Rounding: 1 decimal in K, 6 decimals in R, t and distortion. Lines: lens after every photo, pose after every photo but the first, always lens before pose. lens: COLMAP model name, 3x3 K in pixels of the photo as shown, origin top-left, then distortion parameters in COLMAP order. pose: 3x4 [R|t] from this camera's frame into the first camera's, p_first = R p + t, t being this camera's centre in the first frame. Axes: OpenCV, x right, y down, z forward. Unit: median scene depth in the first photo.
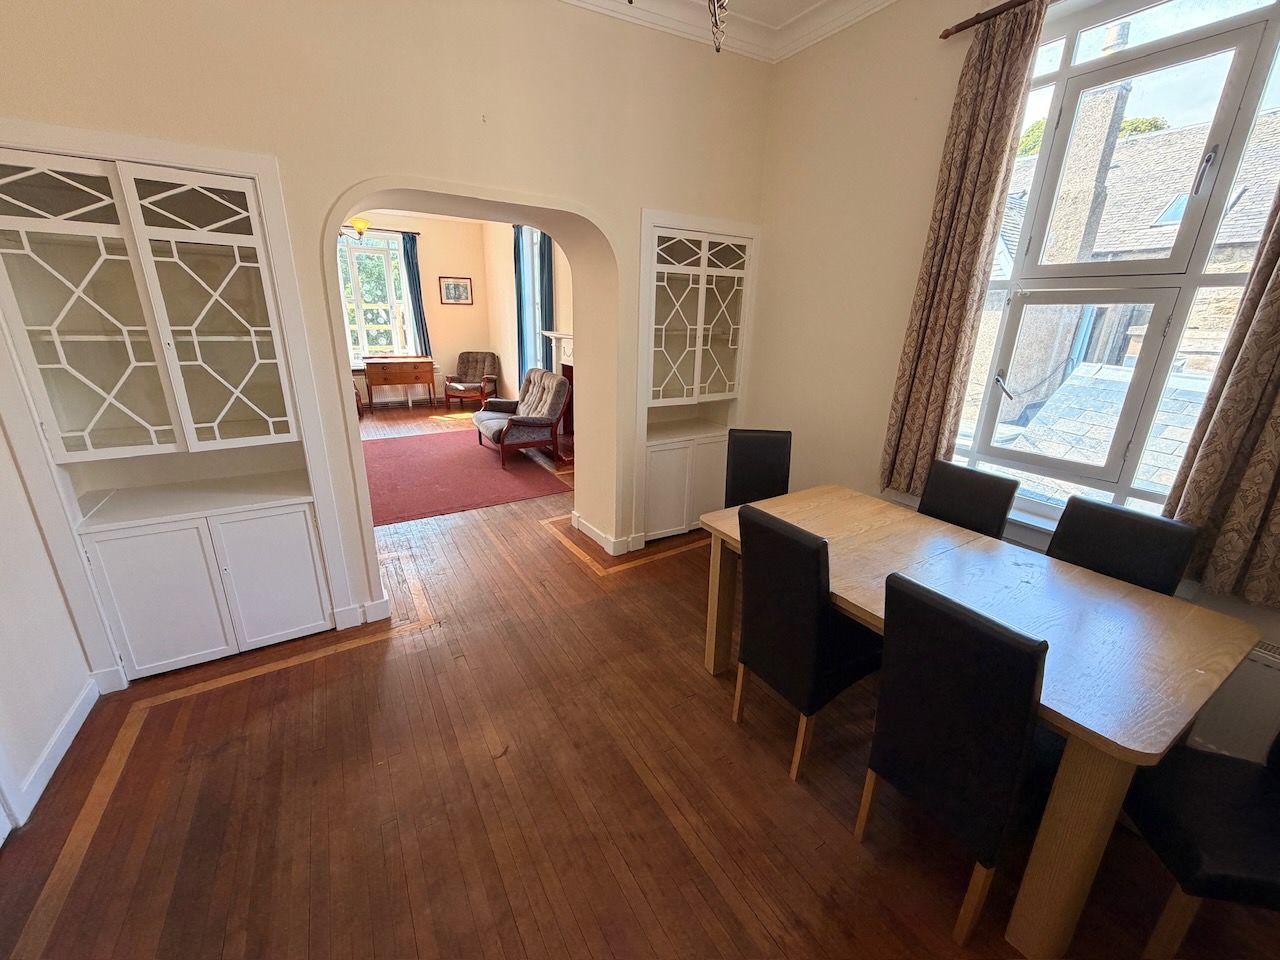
lens RADIAL K [[514.2, 0, 637.5], [0, 514.2, 477.2], [0, 0, 1]] dist [-0.001490, -0.000070]
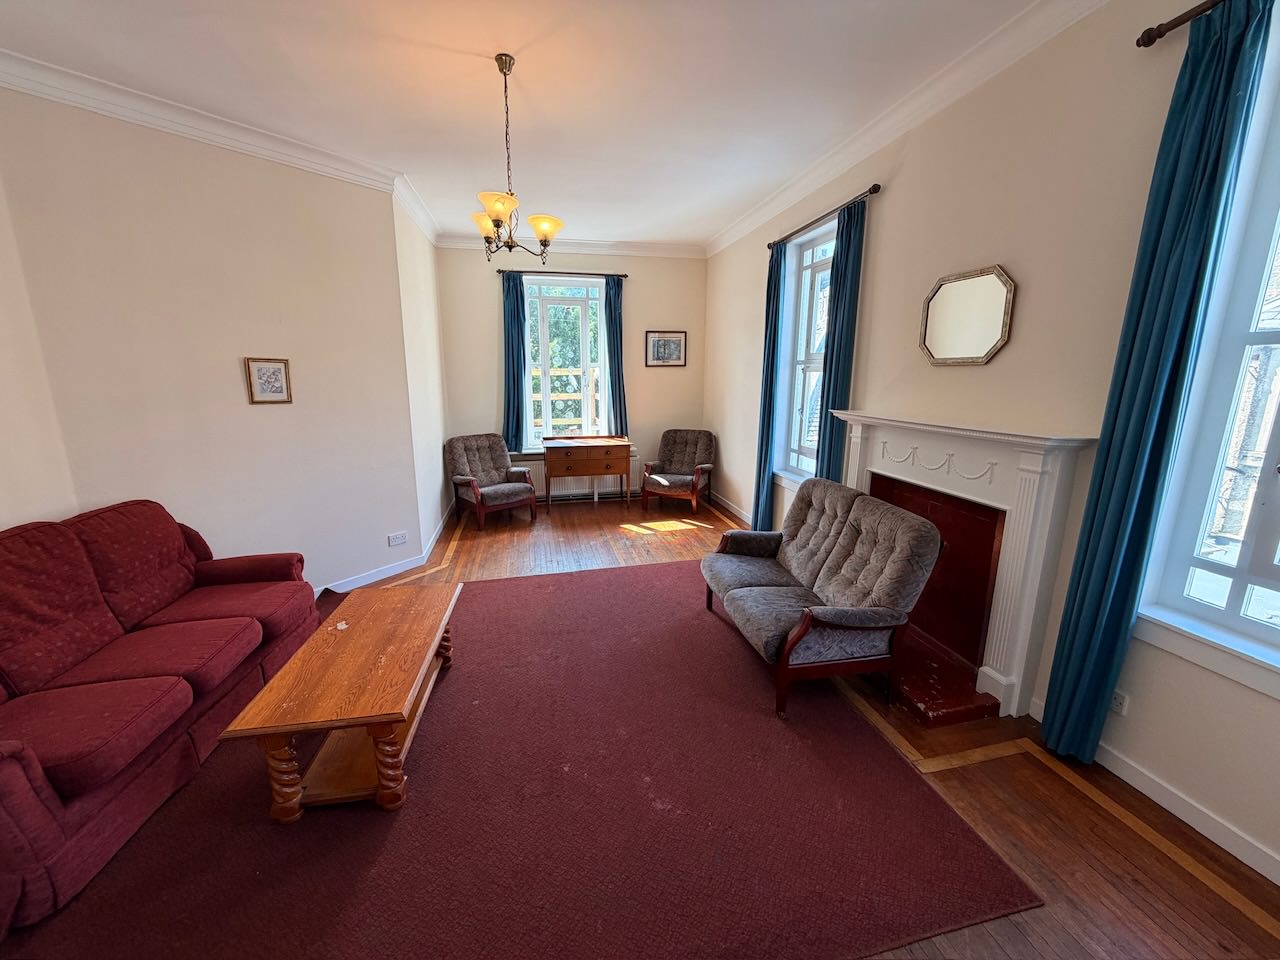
lens RADIAL K [[514.2, 0, 641.3], [0, 514.2, 480.2], [0, 0, 1]] dist [-0.001490, -0.000070]
pose [[0.951346, 0.047655, -0.304418, -0.158537], [-0.078269, 0.992937, -0.089162, -0.110292], [0.298019, 0.108651, 0.948356, 0.320820]]
